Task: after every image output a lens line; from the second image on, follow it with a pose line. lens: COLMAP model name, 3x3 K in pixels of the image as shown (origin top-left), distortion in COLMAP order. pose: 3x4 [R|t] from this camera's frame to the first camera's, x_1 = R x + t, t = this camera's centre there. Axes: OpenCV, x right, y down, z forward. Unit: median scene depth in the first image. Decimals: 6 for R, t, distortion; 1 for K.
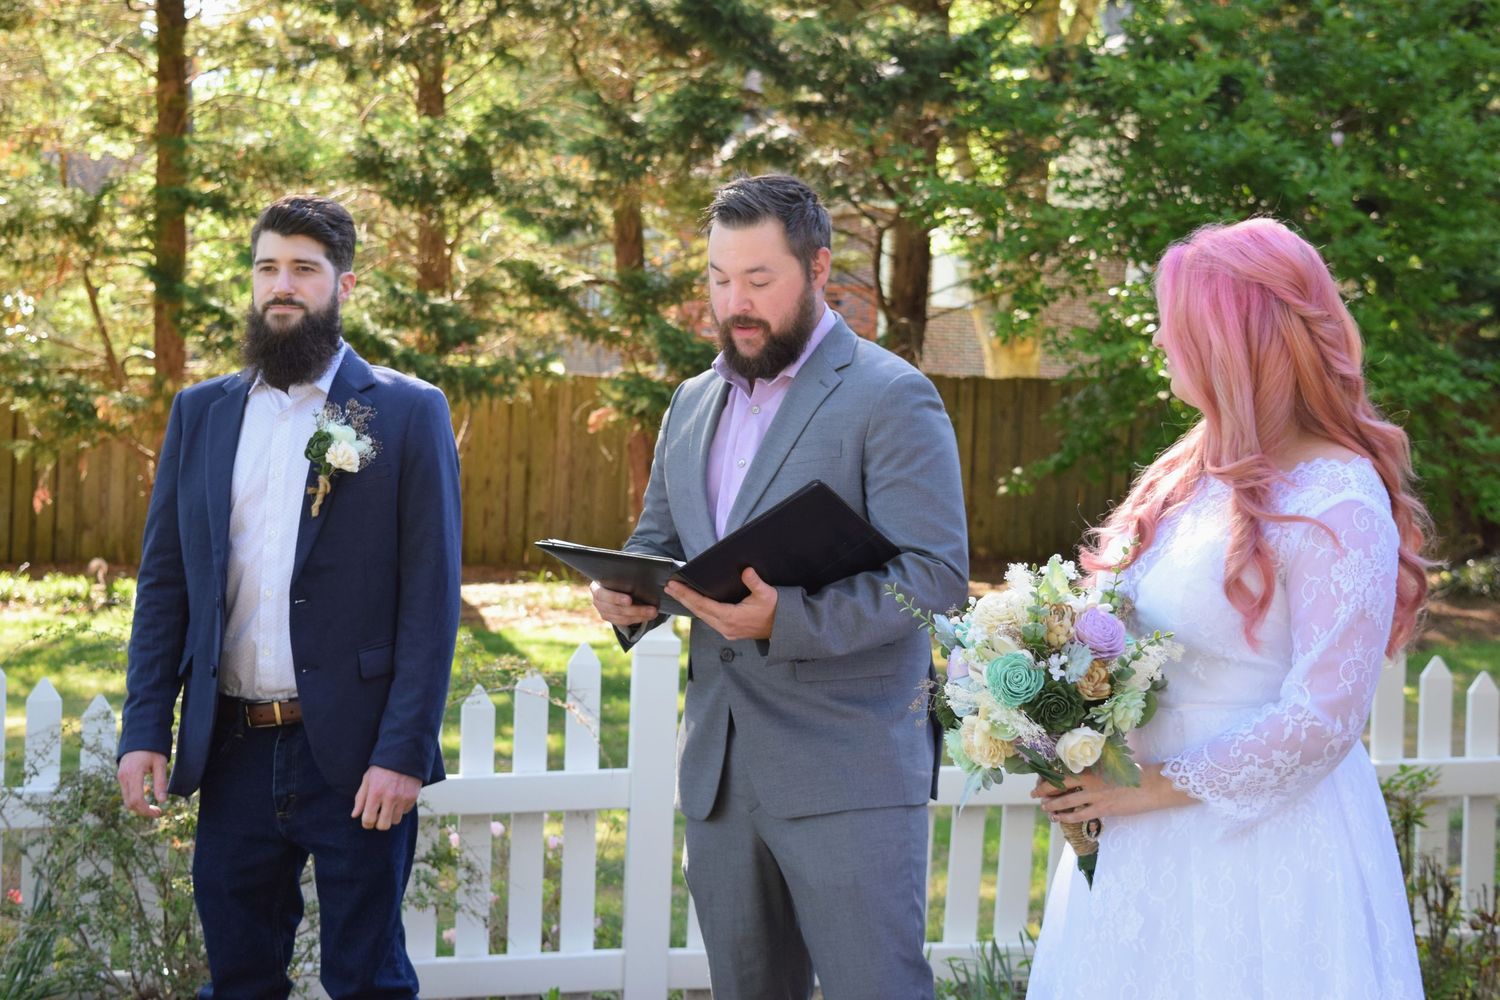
lens RADIAL K [[2918.2, 0, 750.7], [0, 2918.2, 505.4], [0, 0, 1]] dist [-0.001651, 0.000000]
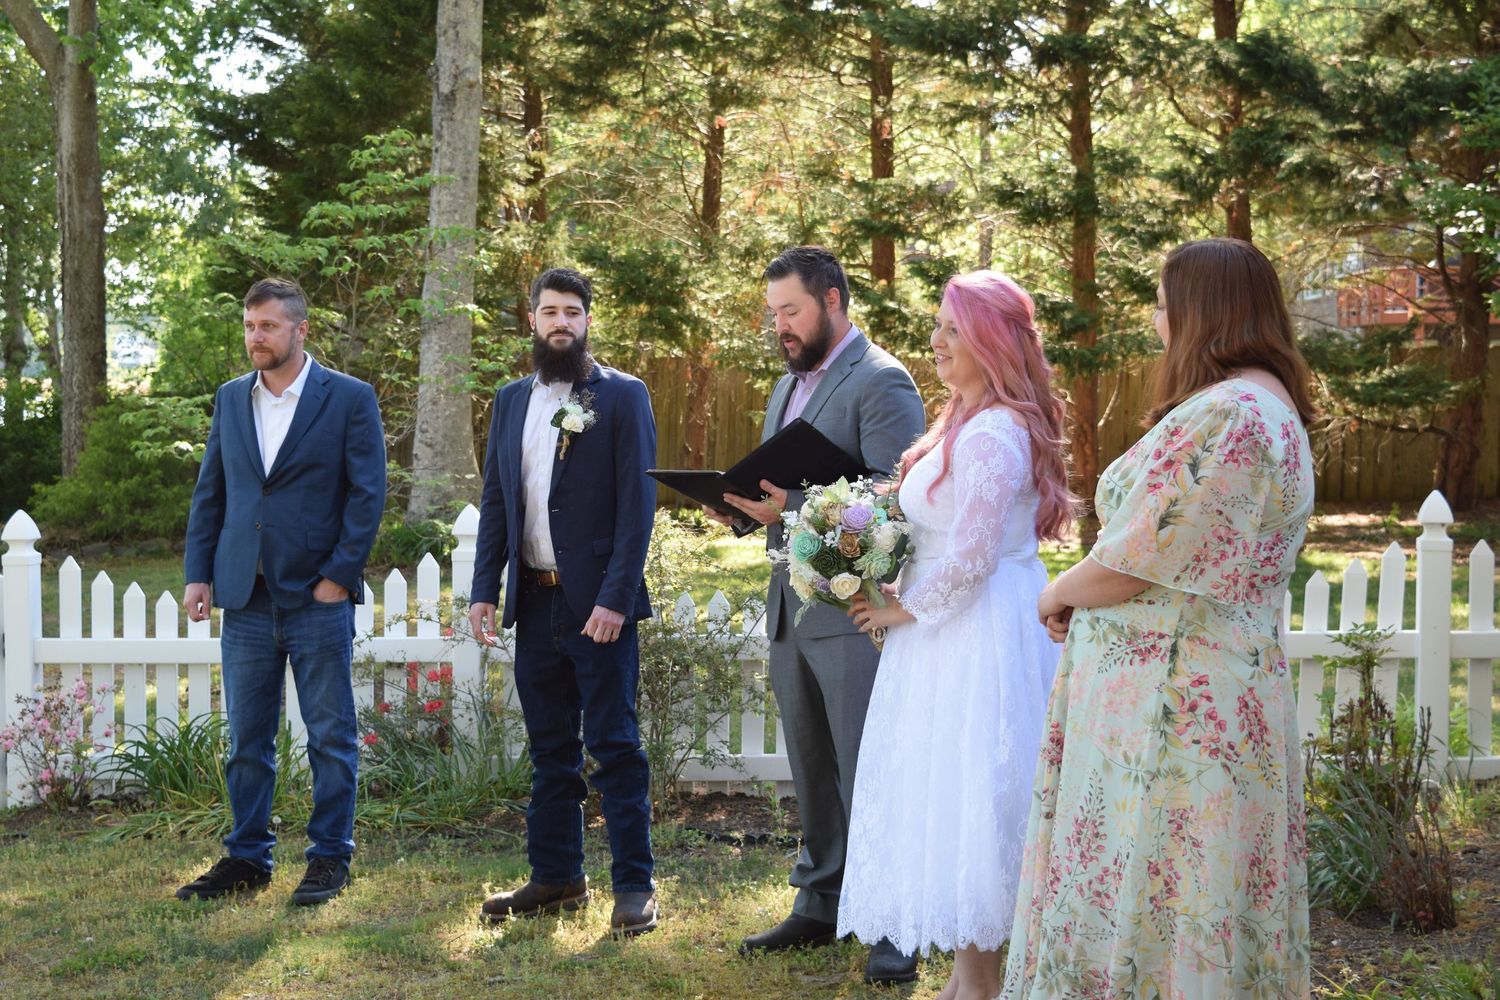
lens RADIAL K [[2430.4, 0, 757.4], [0, 2430.4, 493.6], [0, 0, 1]] dist [-0.006167, 0.000000]
pose [[0.953862, -0.008466, -0.300127, 0.366709], [0.012670, 0.999847, 0.012061, 0.007503], [0.299979, -0.015307, 0.953823, -0.297368]]
